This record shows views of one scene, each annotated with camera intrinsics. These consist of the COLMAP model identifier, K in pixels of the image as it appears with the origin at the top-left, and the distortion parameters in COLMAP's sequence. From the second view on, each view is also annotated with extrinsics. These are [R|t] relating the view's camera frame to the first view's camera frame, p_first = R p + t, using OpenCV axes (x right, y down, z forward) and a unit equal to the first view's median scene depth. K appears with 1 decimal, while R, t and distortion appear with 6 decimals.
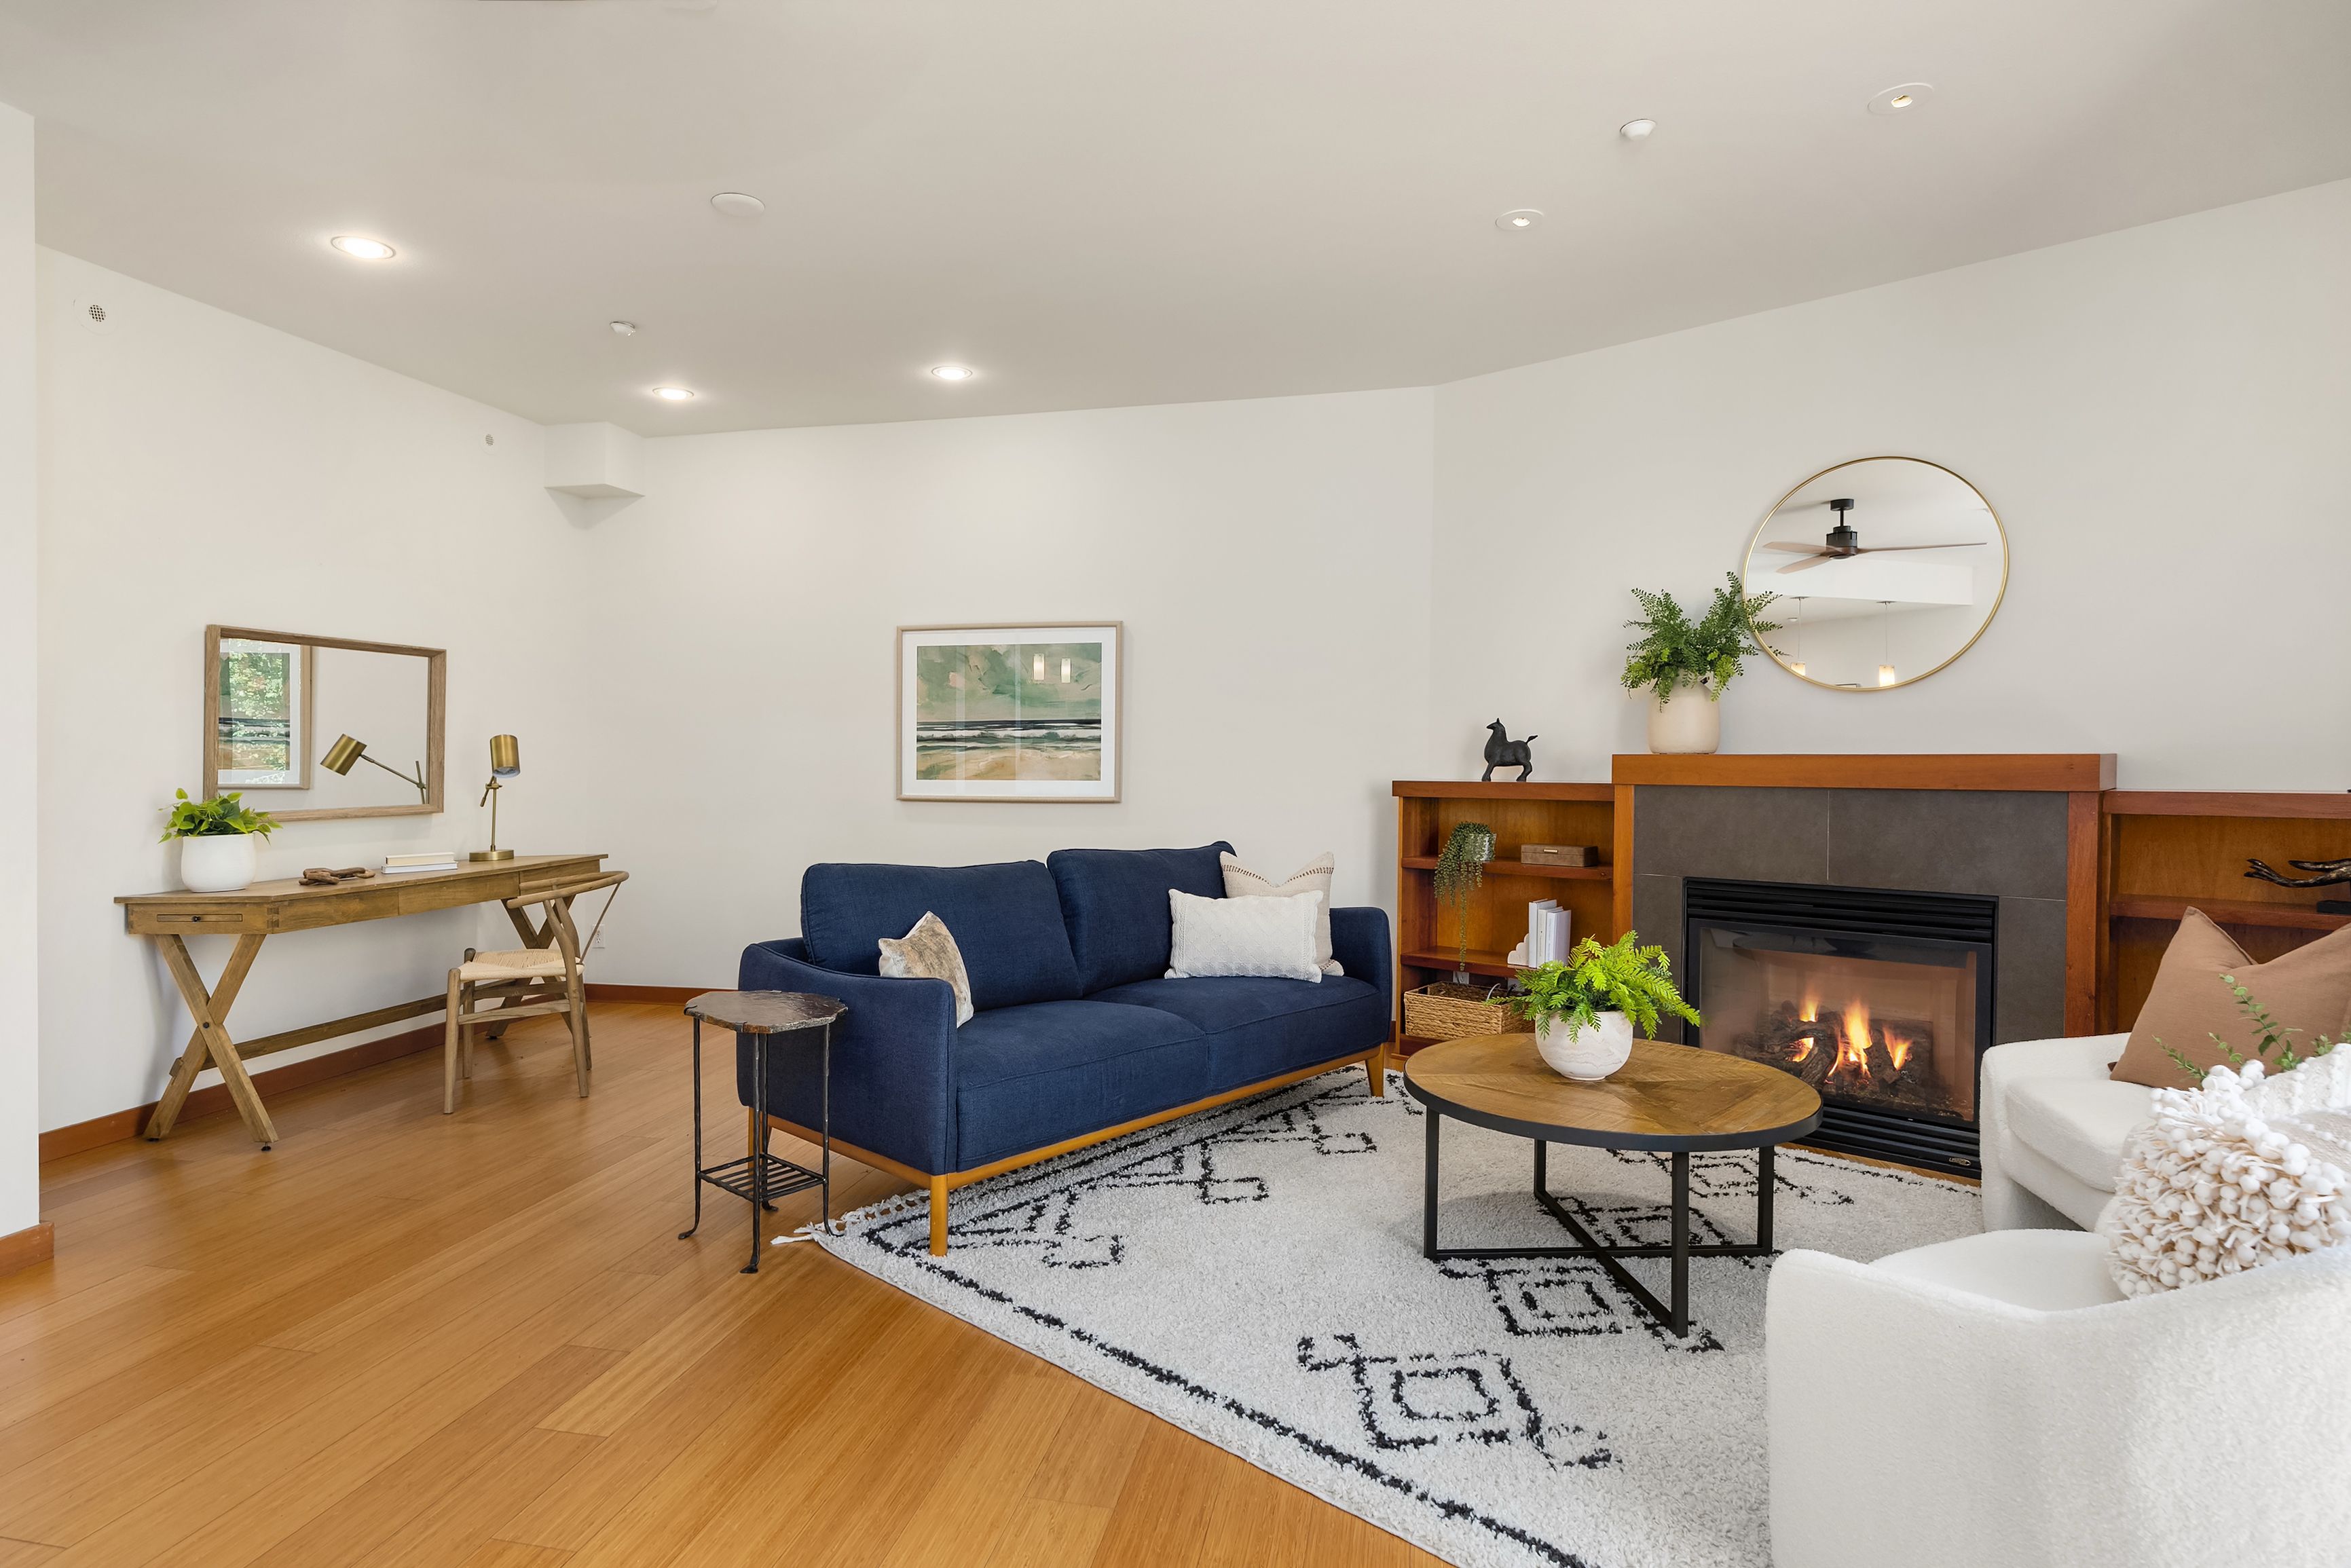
lens RADIAL K [[1225.3, 0, 1144.6], [0, 1225.3, 759.2], [0, 0, 1]] dist [0.012400, -0.003101]
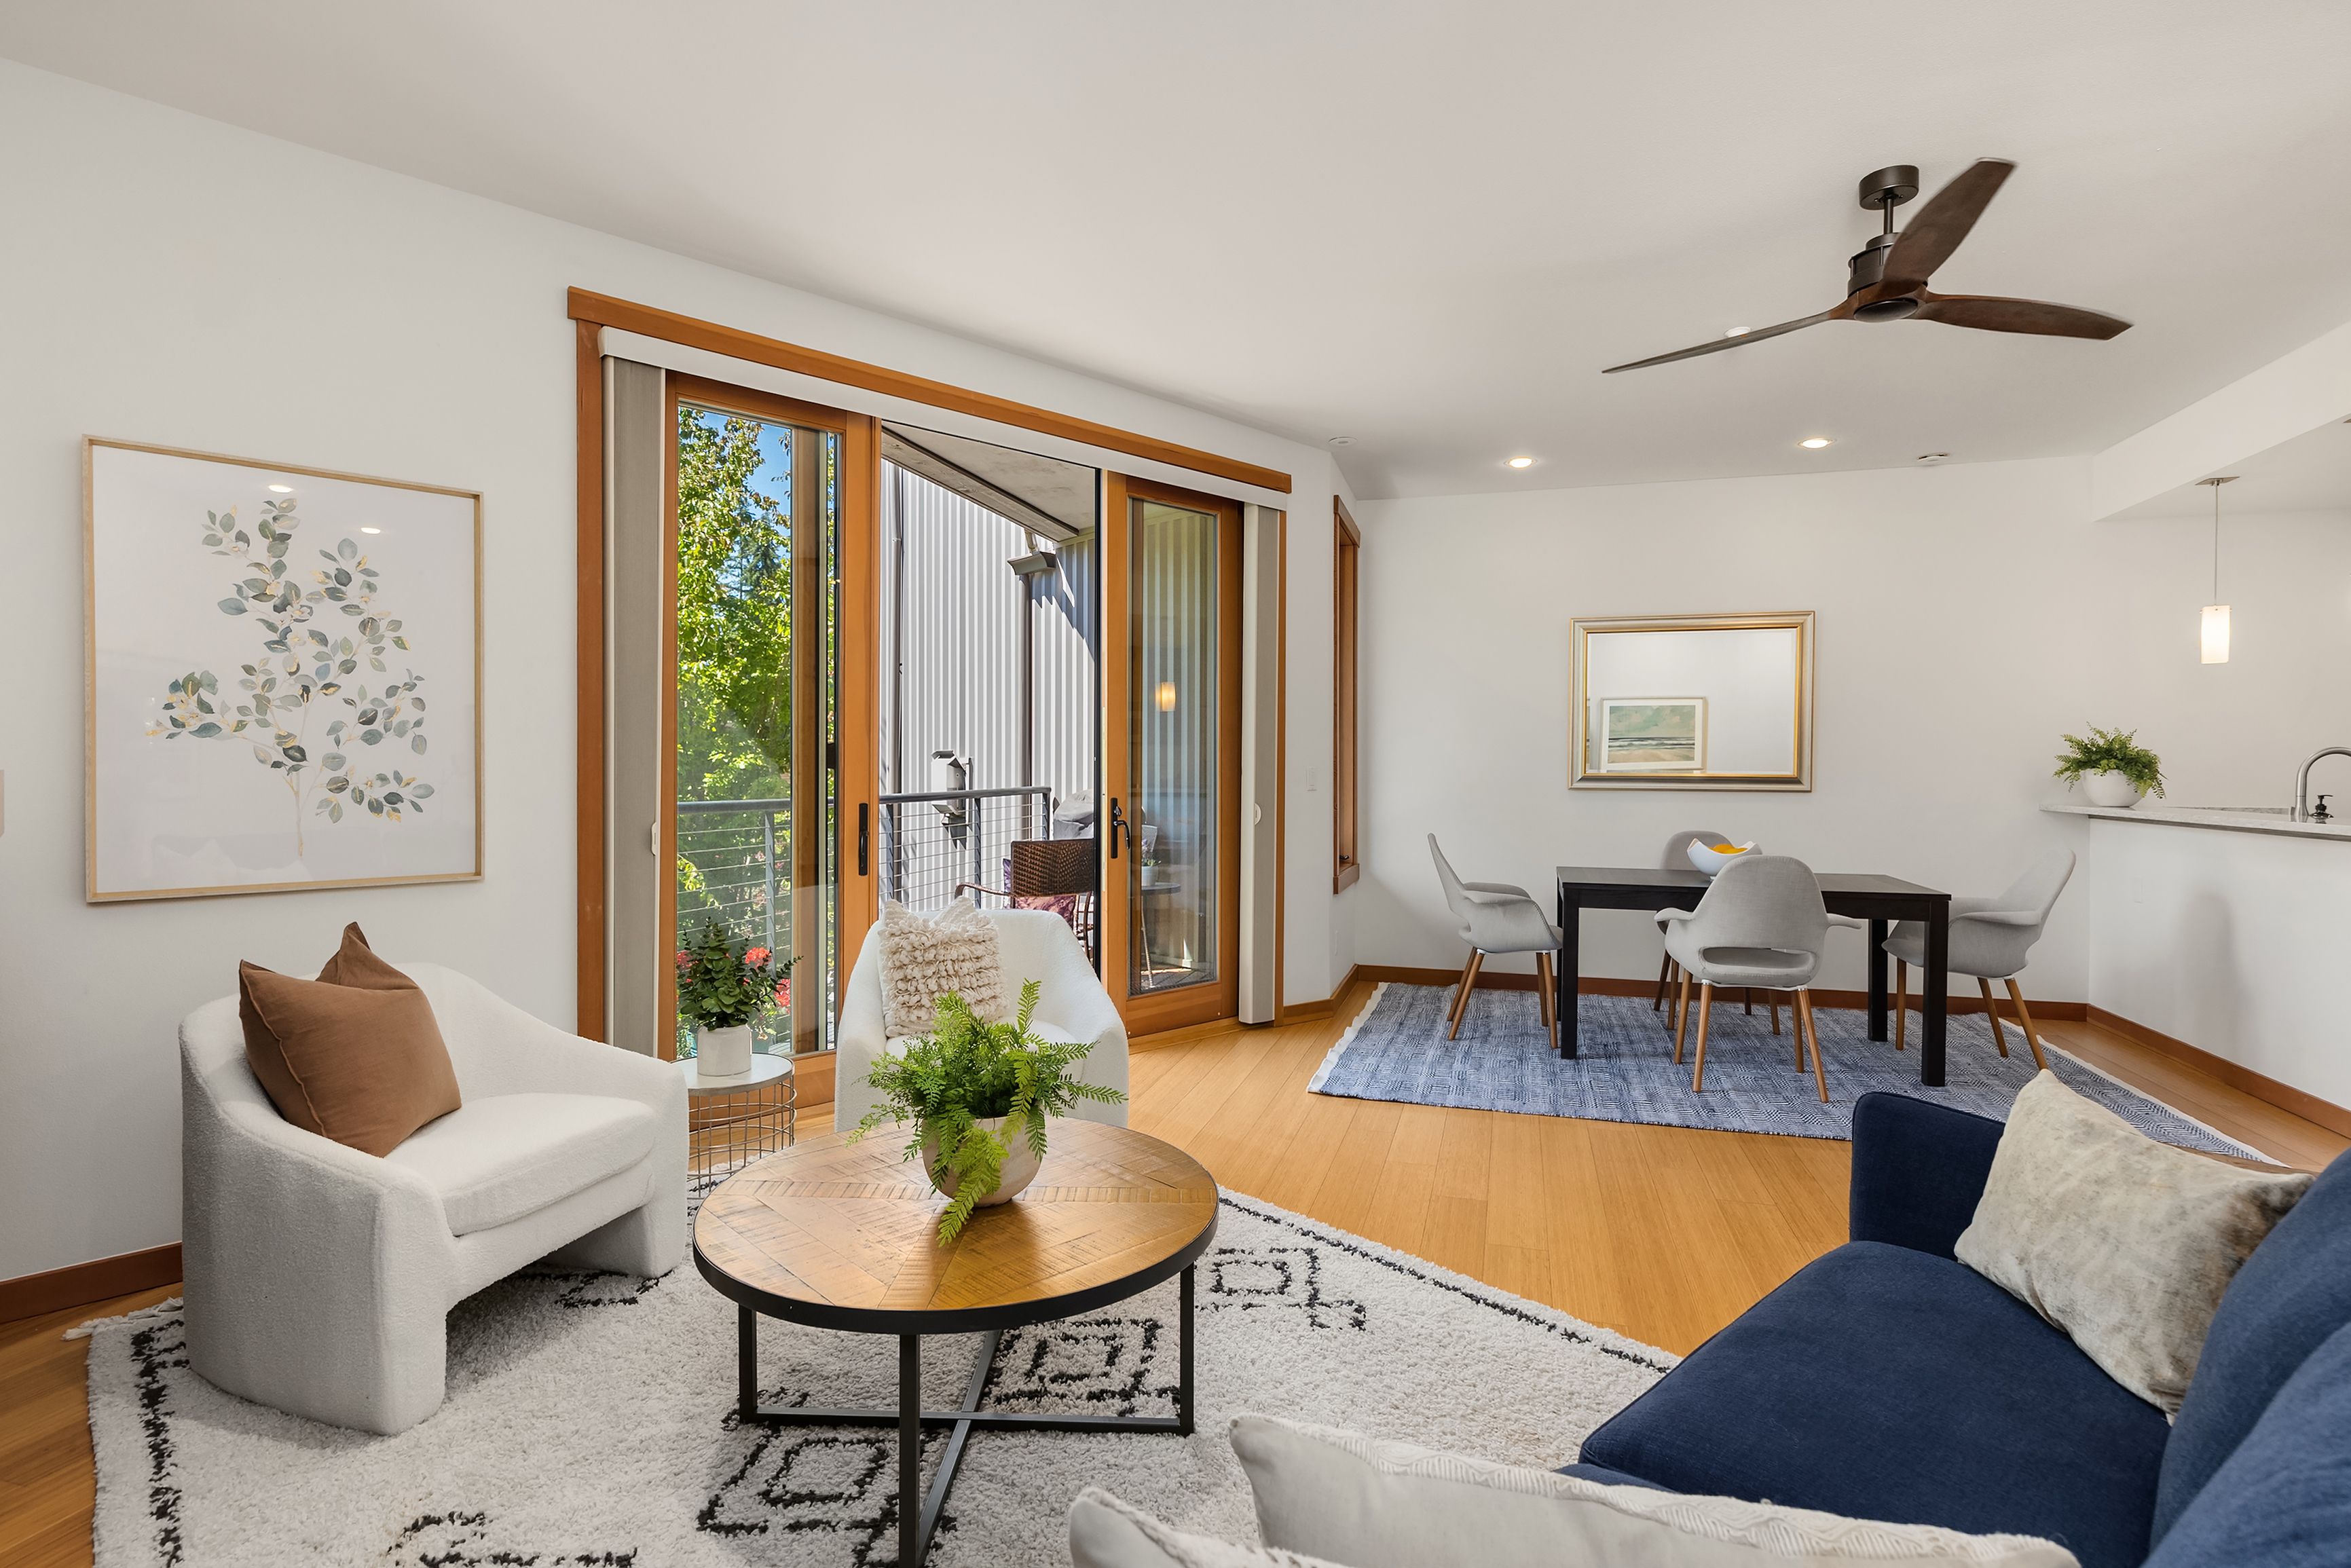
lens RADIAL K [[1182.4, 0, 1202.9], [0, 1182.4, 771.6], [0, 0, 1]] dist [-0.003435, -0.003197]
pose [[-0.999590, -0.000876, 0.028615, 0.176159], [-0.000508, 0.999917, 0.012848, -0.010392], [-0.028624, 0.012828, -0.999508, 1.506546]]
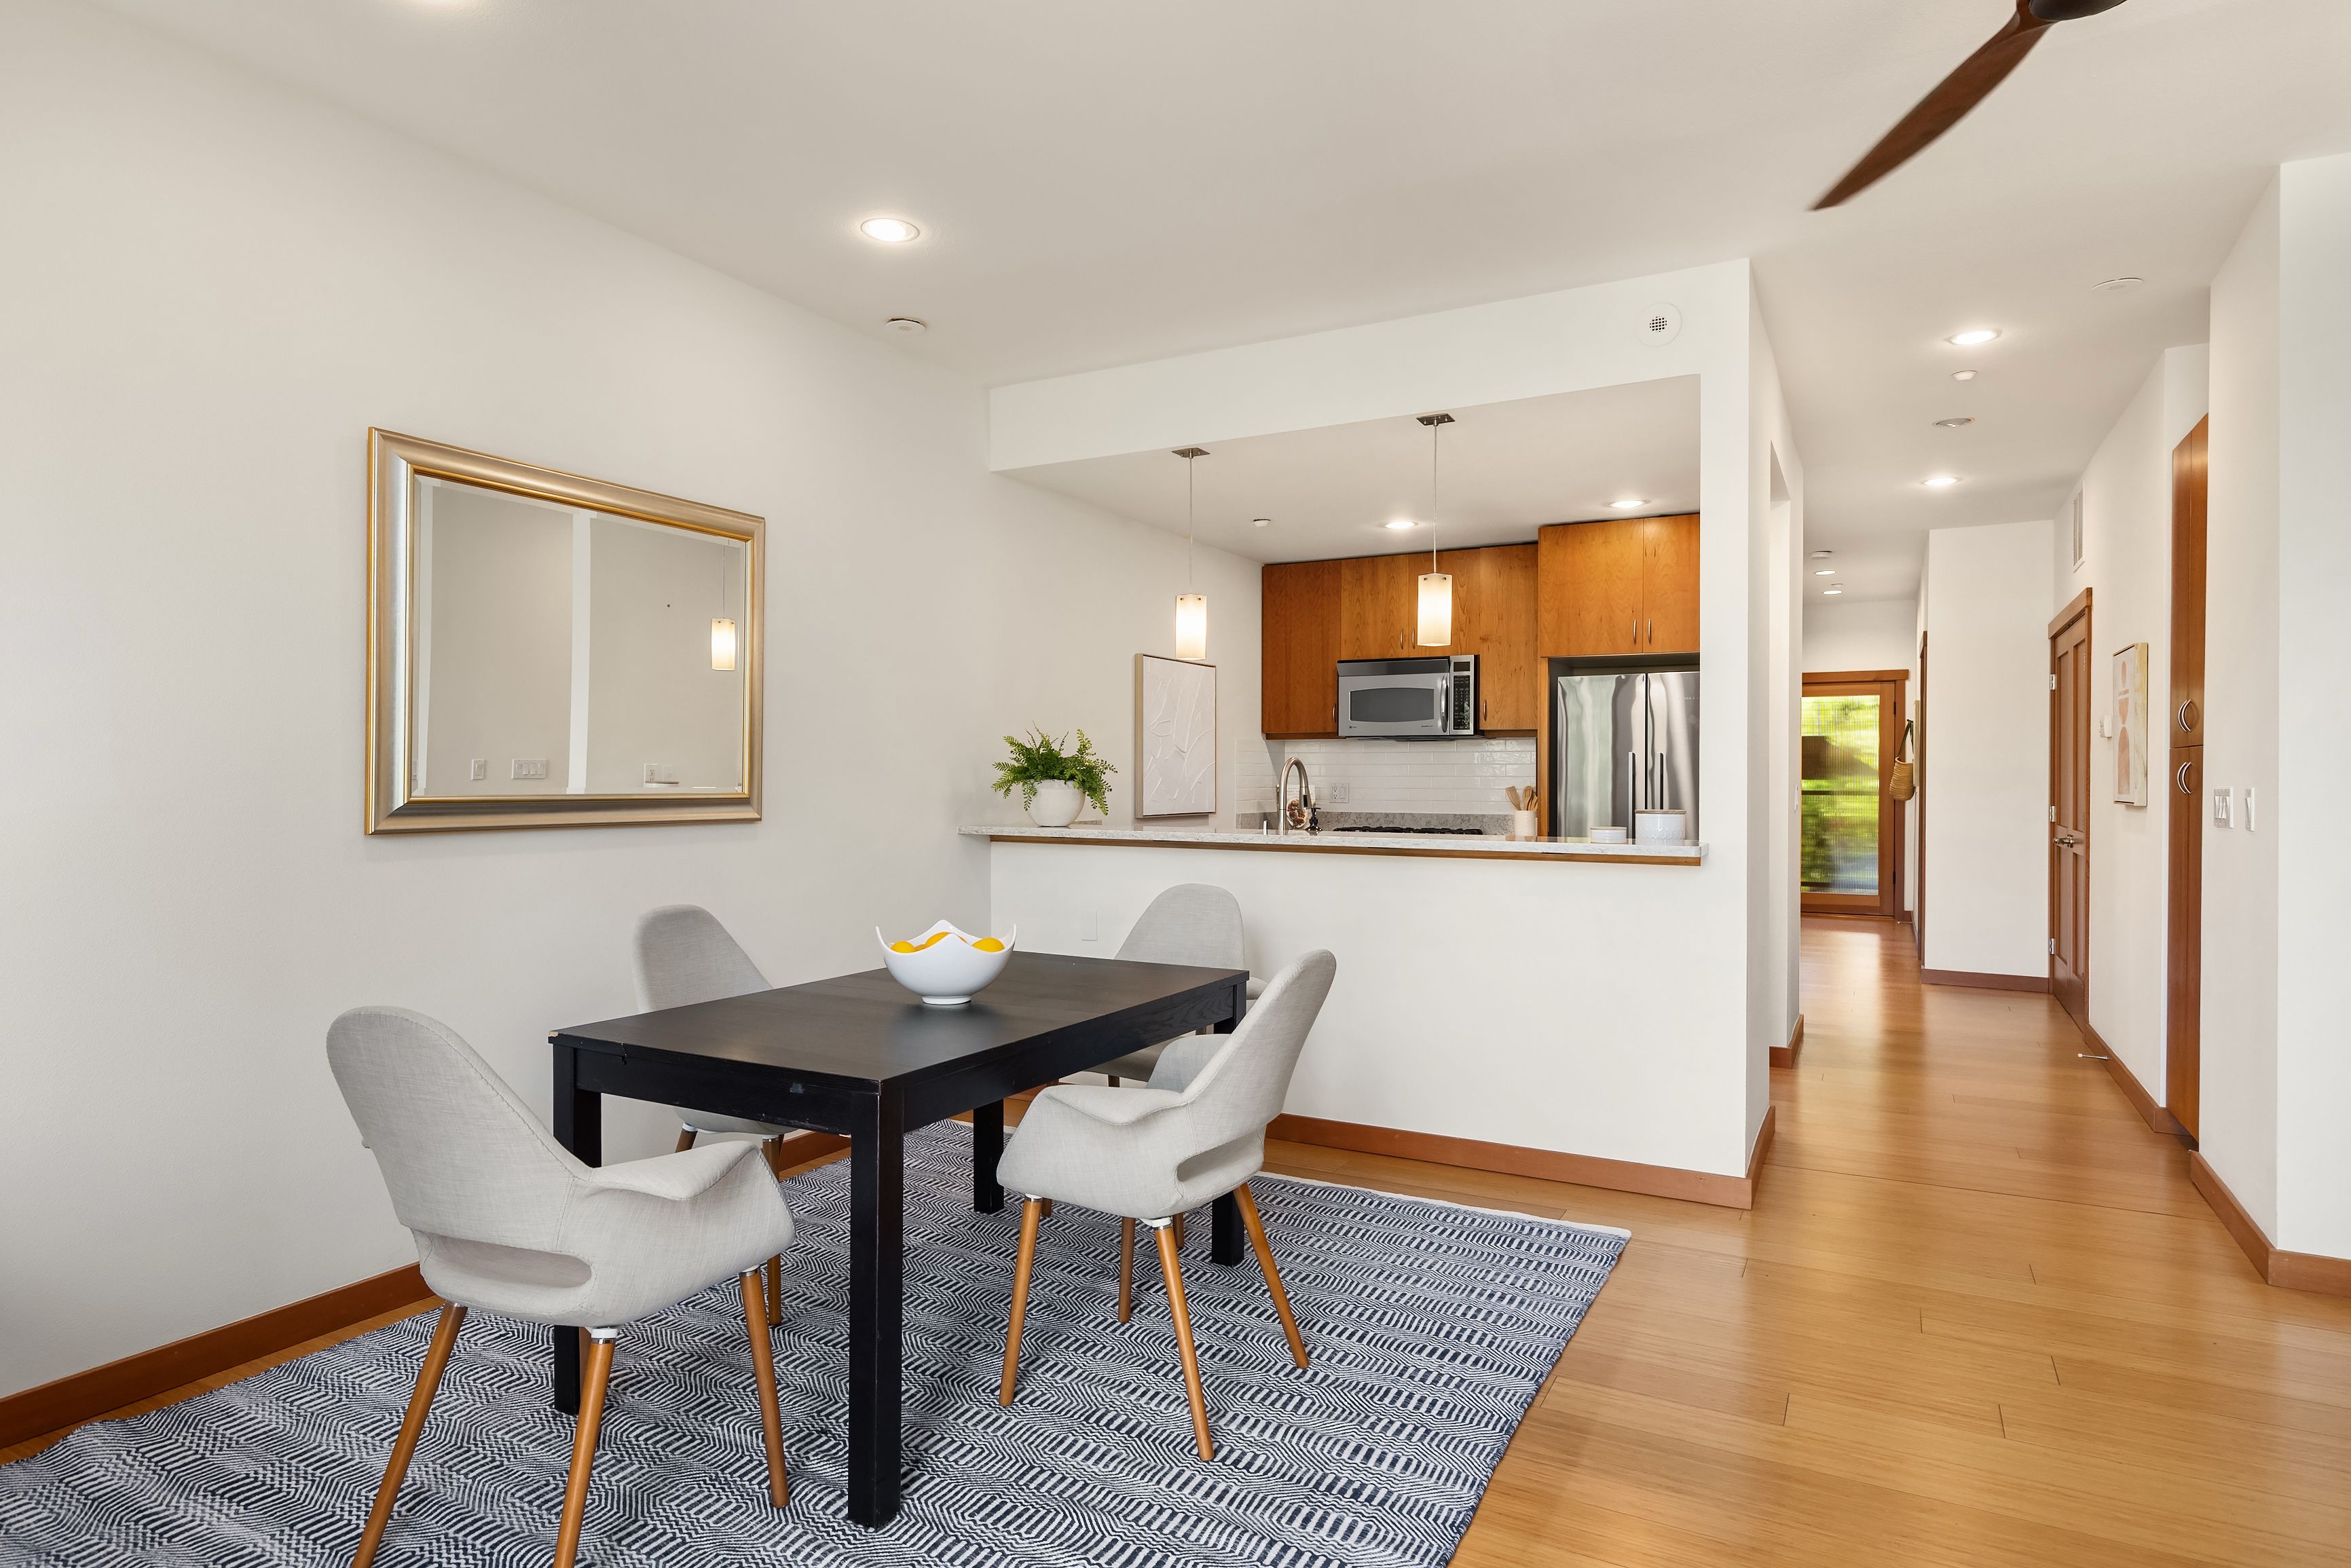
lens RADIAL K [[1312.6, 0, 1176.9], [0, 1312.6, 768.9], [0, 0, 1]] dist [-0.023788, 0.002332]
pose [[-0.279037, -0.003503, -0.960274, 0.343637], [-0.004344, 0.999988, -0.002385, -0.002315], [0.960271, 0.003506, -0.279049, 0.322674]]
